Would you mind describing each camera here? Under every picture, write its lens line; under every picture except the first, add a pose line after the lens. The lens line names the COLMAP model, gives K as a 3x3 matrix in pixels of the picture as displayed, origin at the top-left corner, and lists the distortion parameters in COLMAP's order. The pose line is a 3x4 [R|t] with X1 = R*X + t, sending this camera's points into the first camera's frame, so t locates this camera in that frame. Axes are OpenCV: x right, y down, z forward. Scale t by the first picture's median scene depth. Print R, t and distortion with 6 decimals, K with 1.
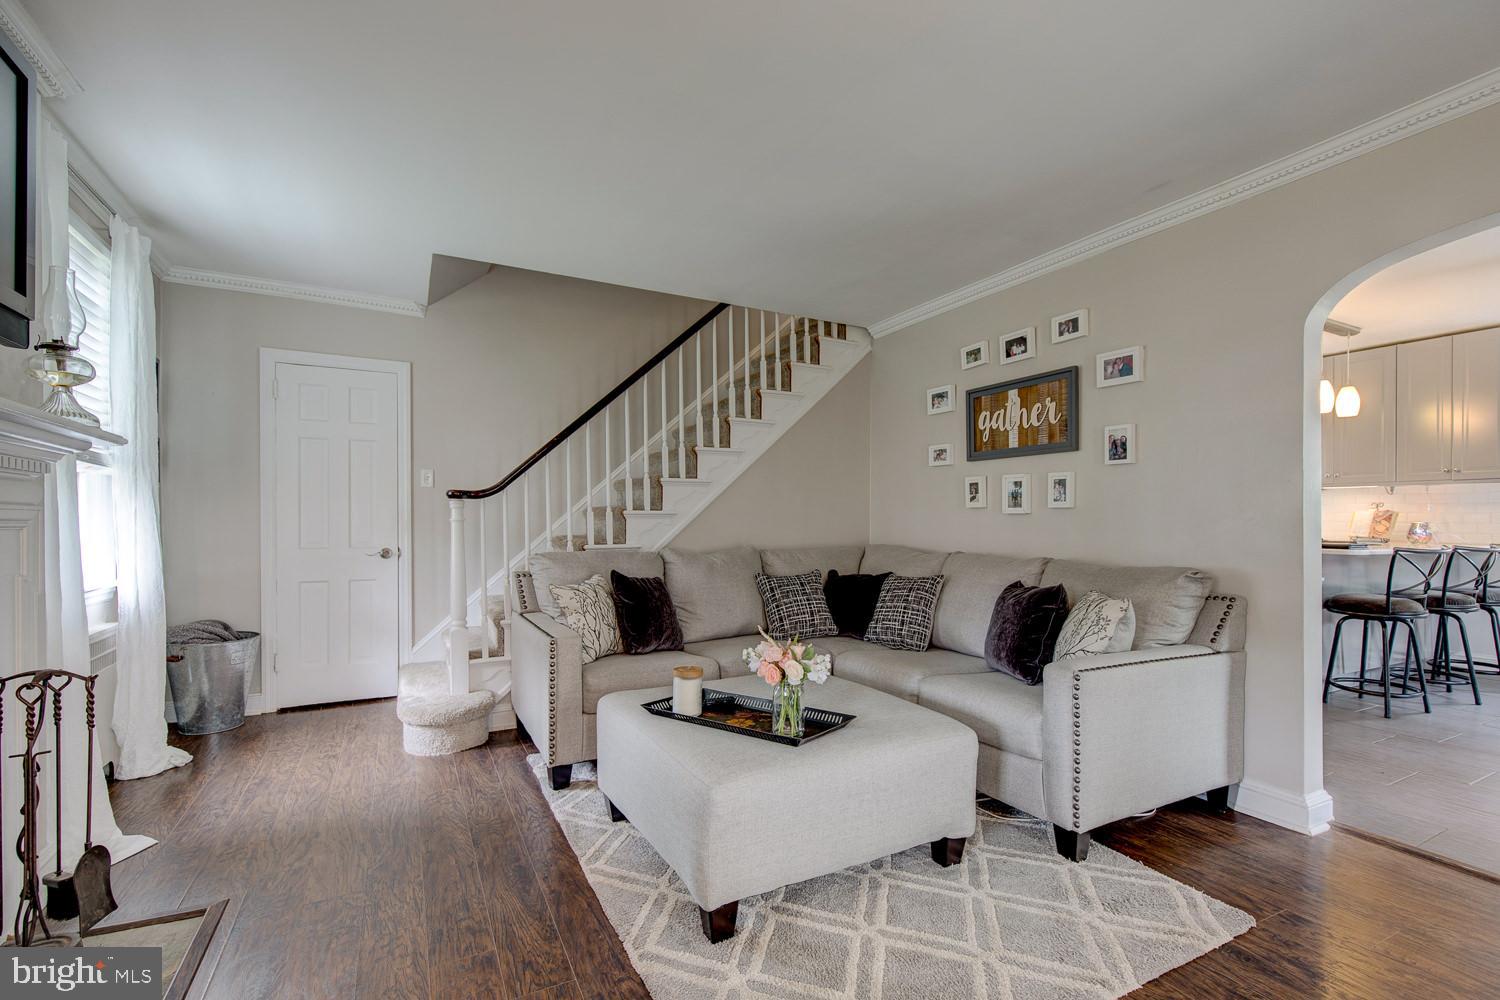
lens RADIAL K [[674.3, 0, 765.8], [0, 674.3, 512.5], [0, 0, 1]] dist [0.001435, 0.000230]
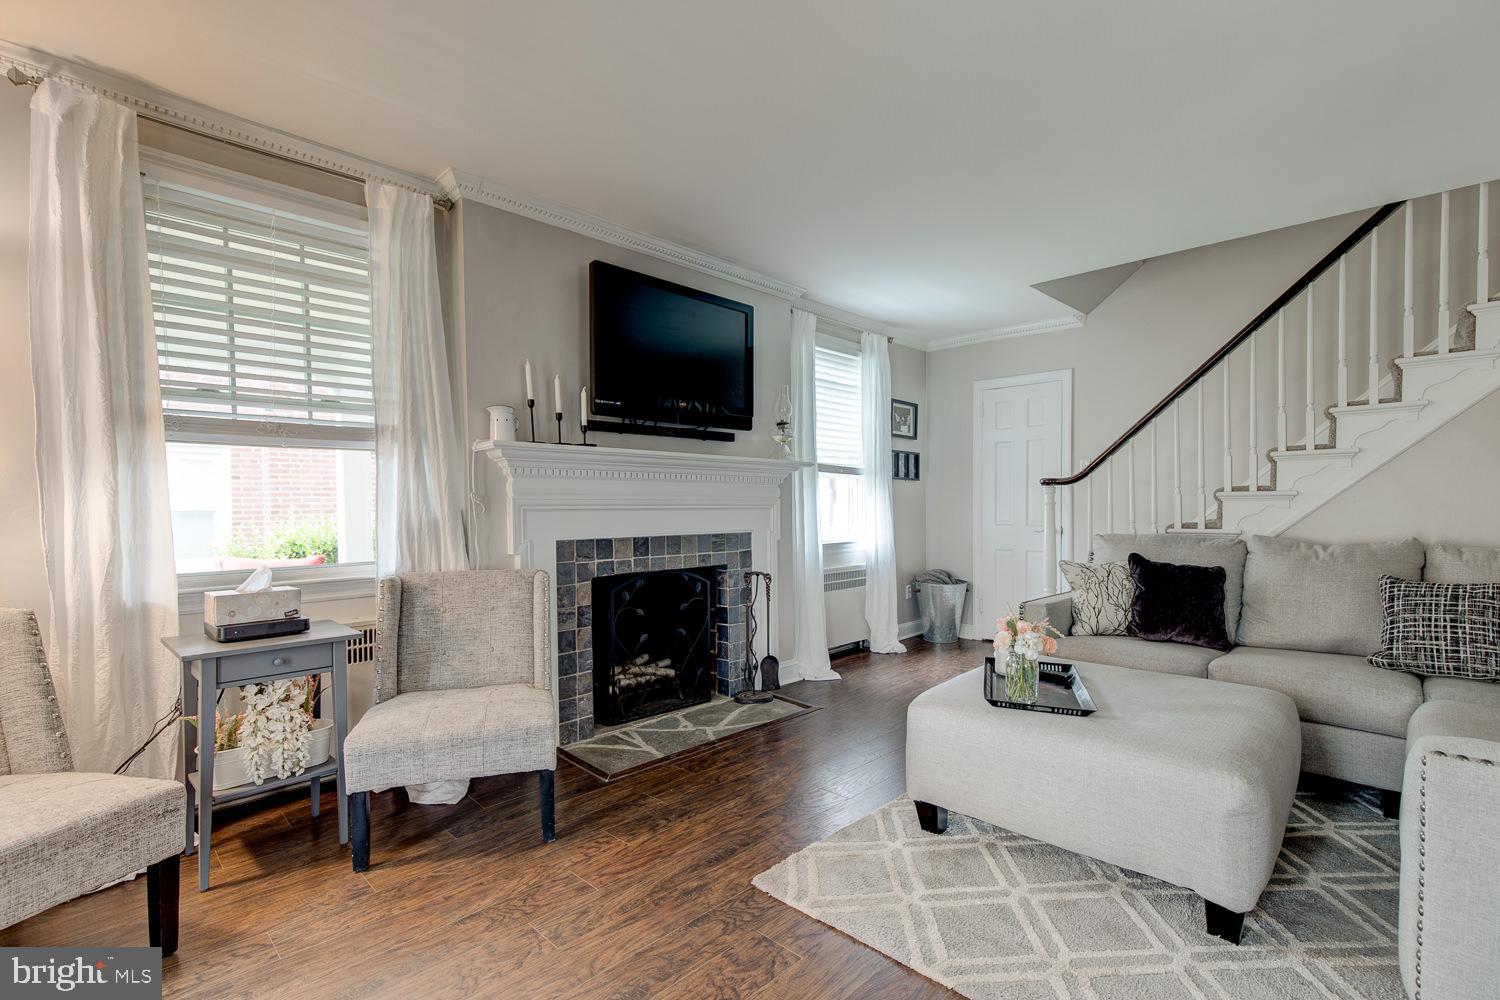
lens RADIAL K [[674.3, 0, 765.8], [0, 674.3, 512.5], [0, 0, 1]] dist [0.001435, 0.000230]
pose [[0.320484, 0.009435, -0.947207, 0.503172], [0.016587, 0.999741, 0.015571, 0.000085], [0.947109, -0.020702, 0.320244, 0.146627]]
